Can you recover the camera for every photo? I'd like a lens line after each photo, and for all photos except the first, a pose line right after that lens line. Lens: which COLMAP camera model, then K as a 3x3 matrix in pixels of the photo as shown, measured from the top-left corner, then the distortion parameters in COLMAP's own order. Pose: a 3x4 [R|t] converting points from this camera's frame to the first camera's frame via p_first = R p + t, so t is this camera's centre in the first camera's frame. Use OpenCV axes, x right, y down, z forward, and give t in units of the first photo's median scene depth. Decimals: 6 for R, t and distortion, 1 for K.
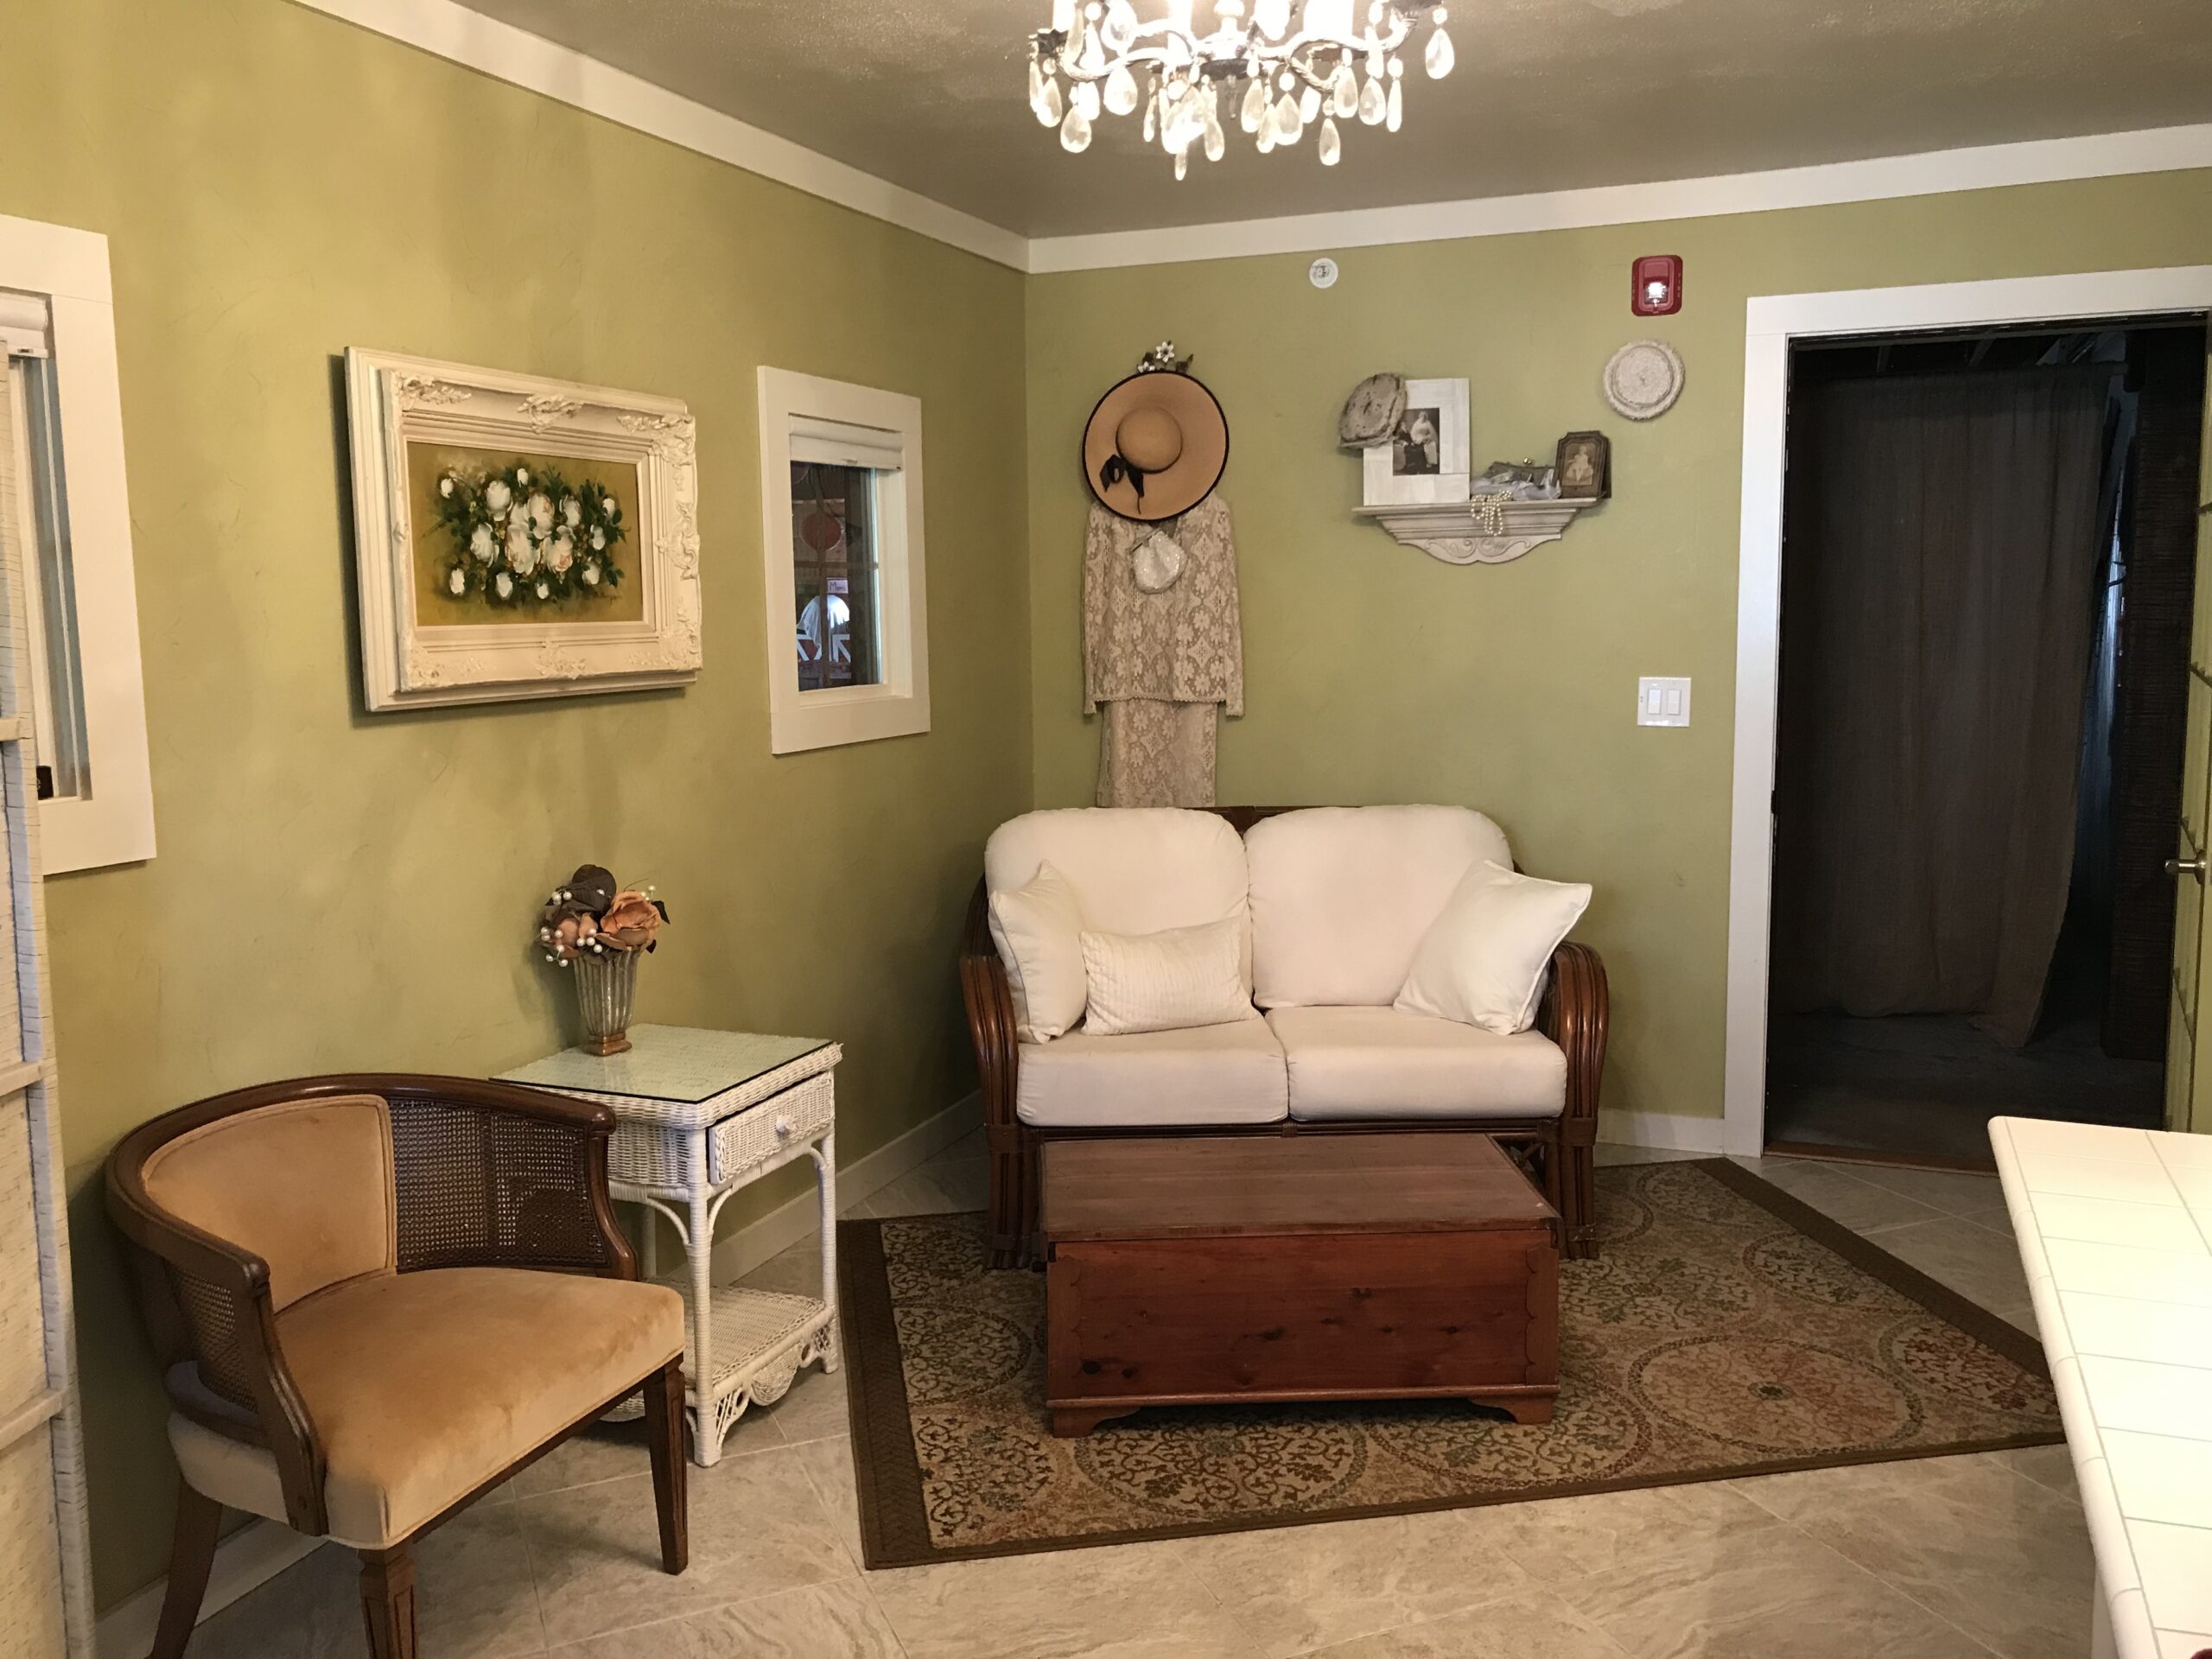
lens RADIAL K [[1798.3, 0, 1104.7], [0, 1798.3, 817.6], [0, 0, 1]] dist [0.004560, -0.009254]
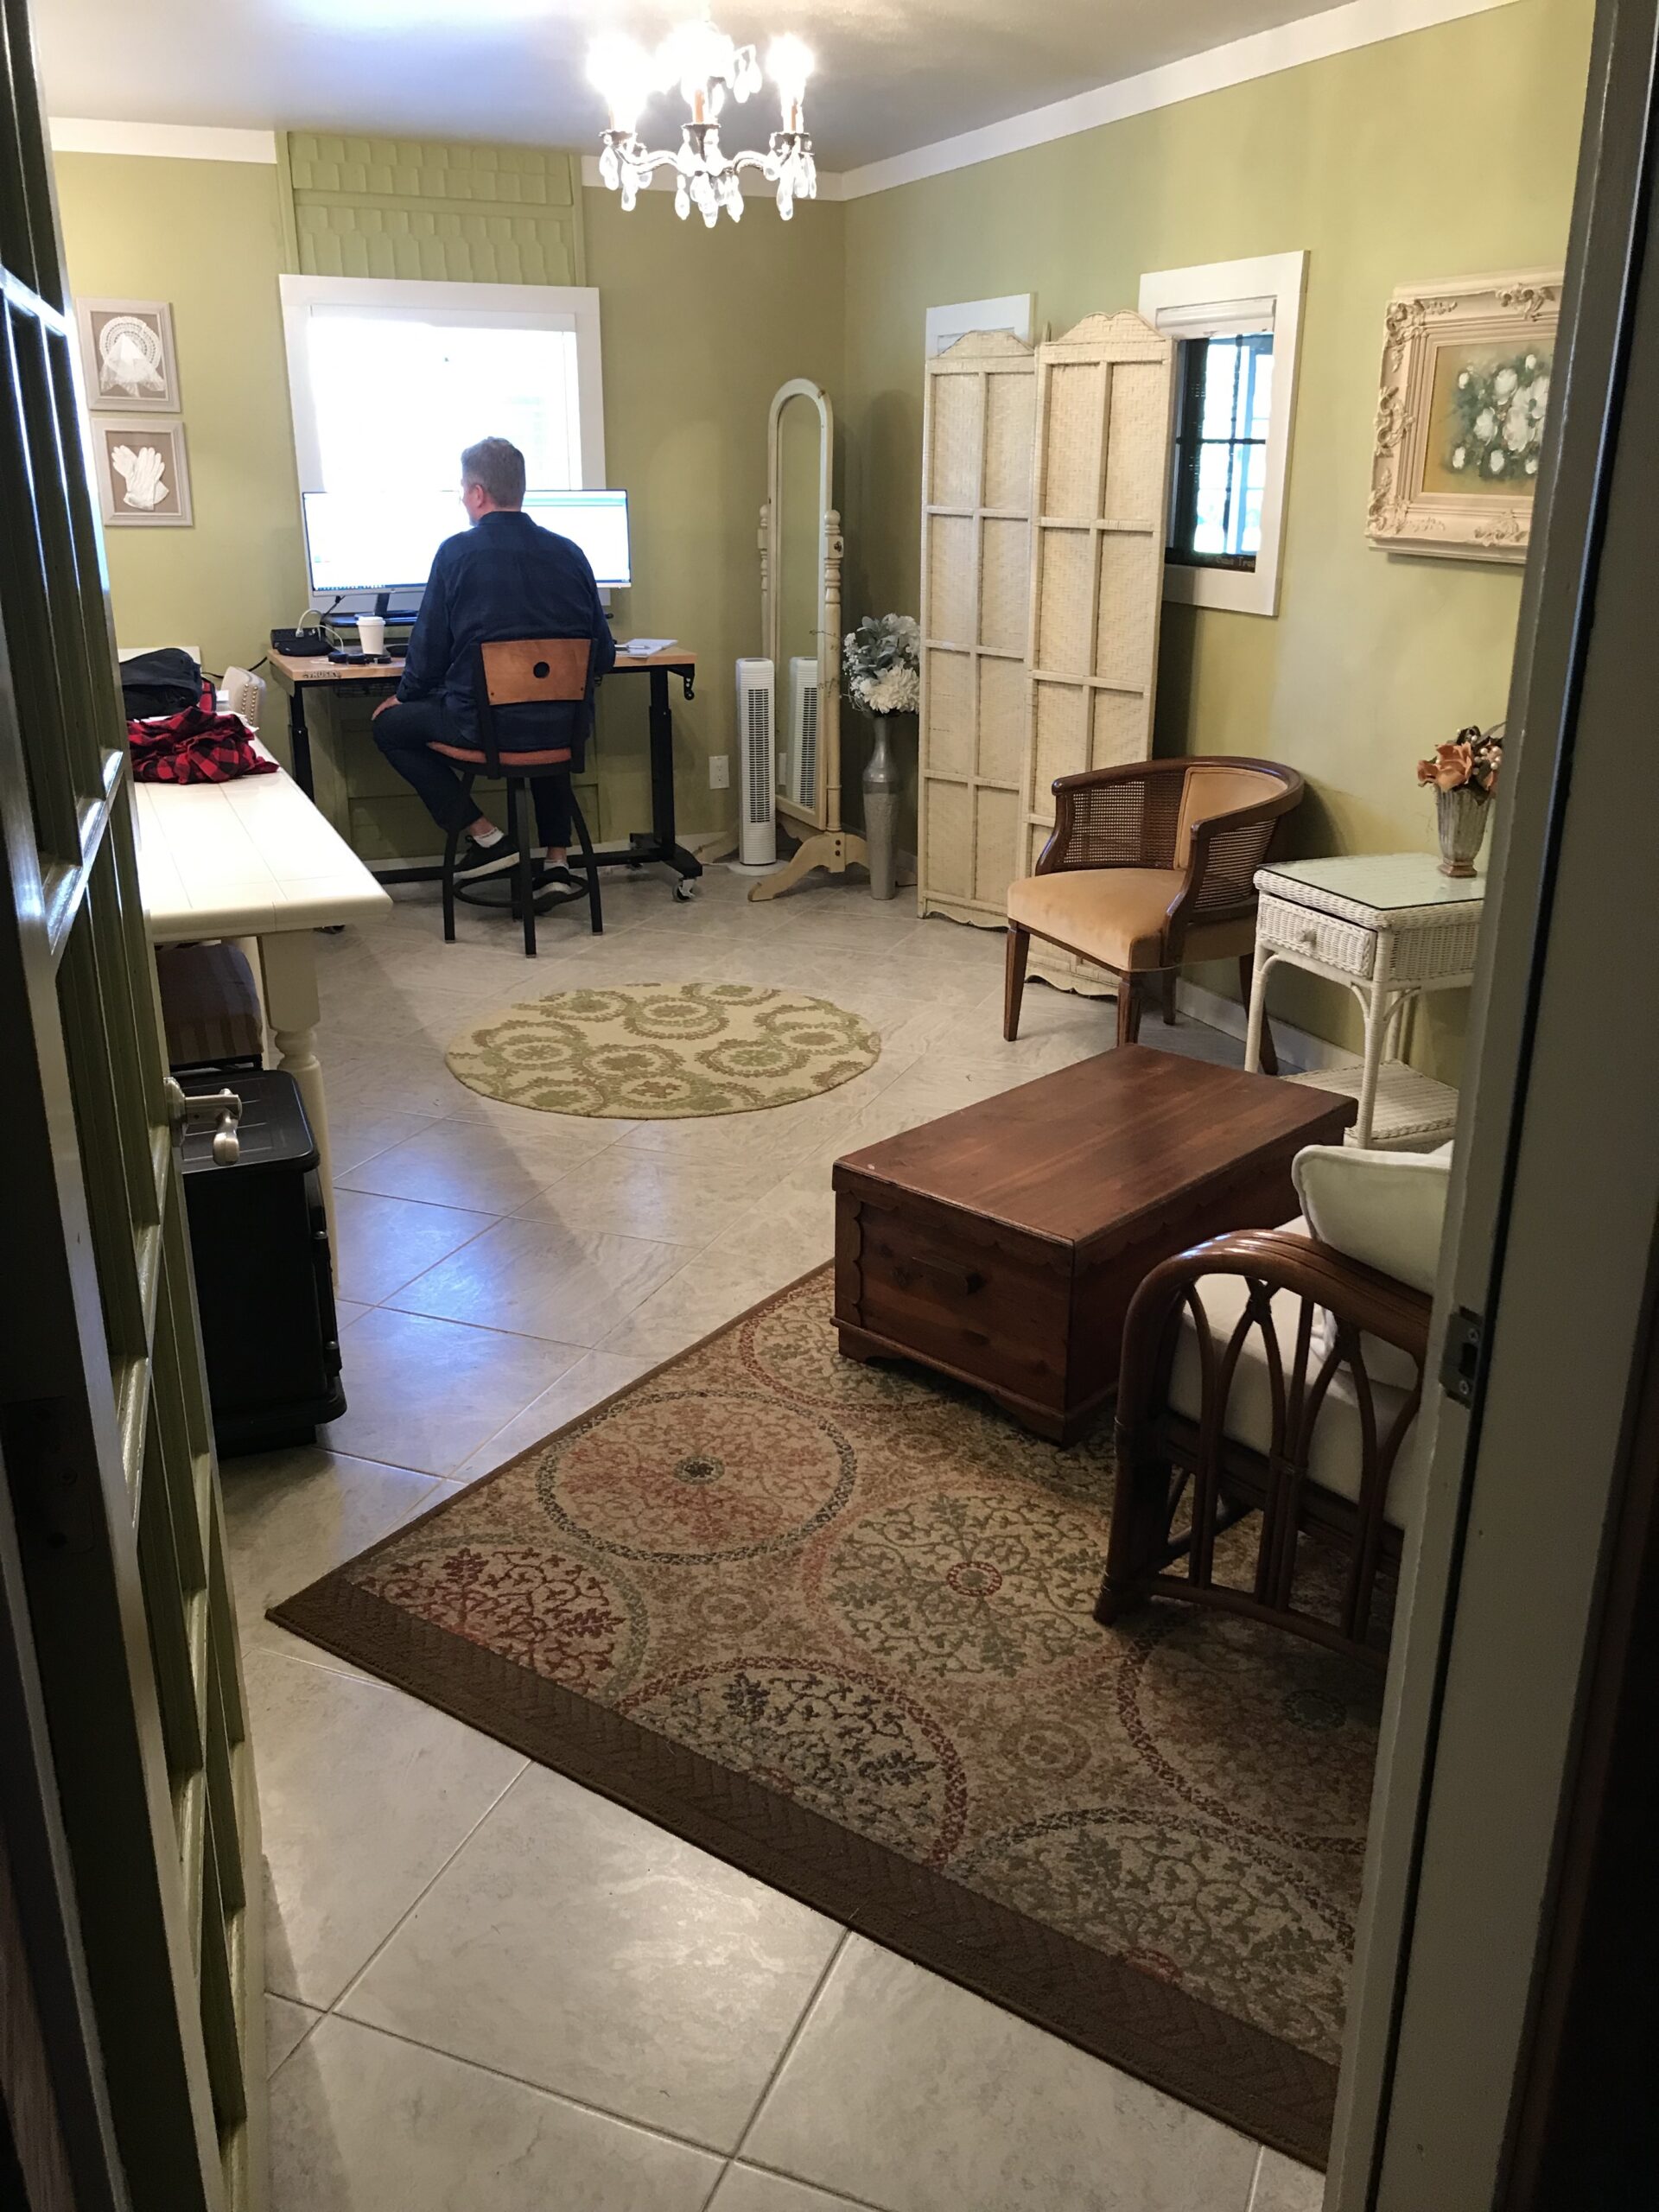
lens RADIAL K [[1798.3, 0, 838.4], [0, 1798.3, 1102.6], [0, 0, 1]] dist [0.004560, -0.009254]
pose [[-0.703482, 0.256528, -0.662802, 0.898441], [-0.077980, 0.899096, 0.430749, -0.230146], [0.706422, 0.354710, -0.612494, 1.597299]]
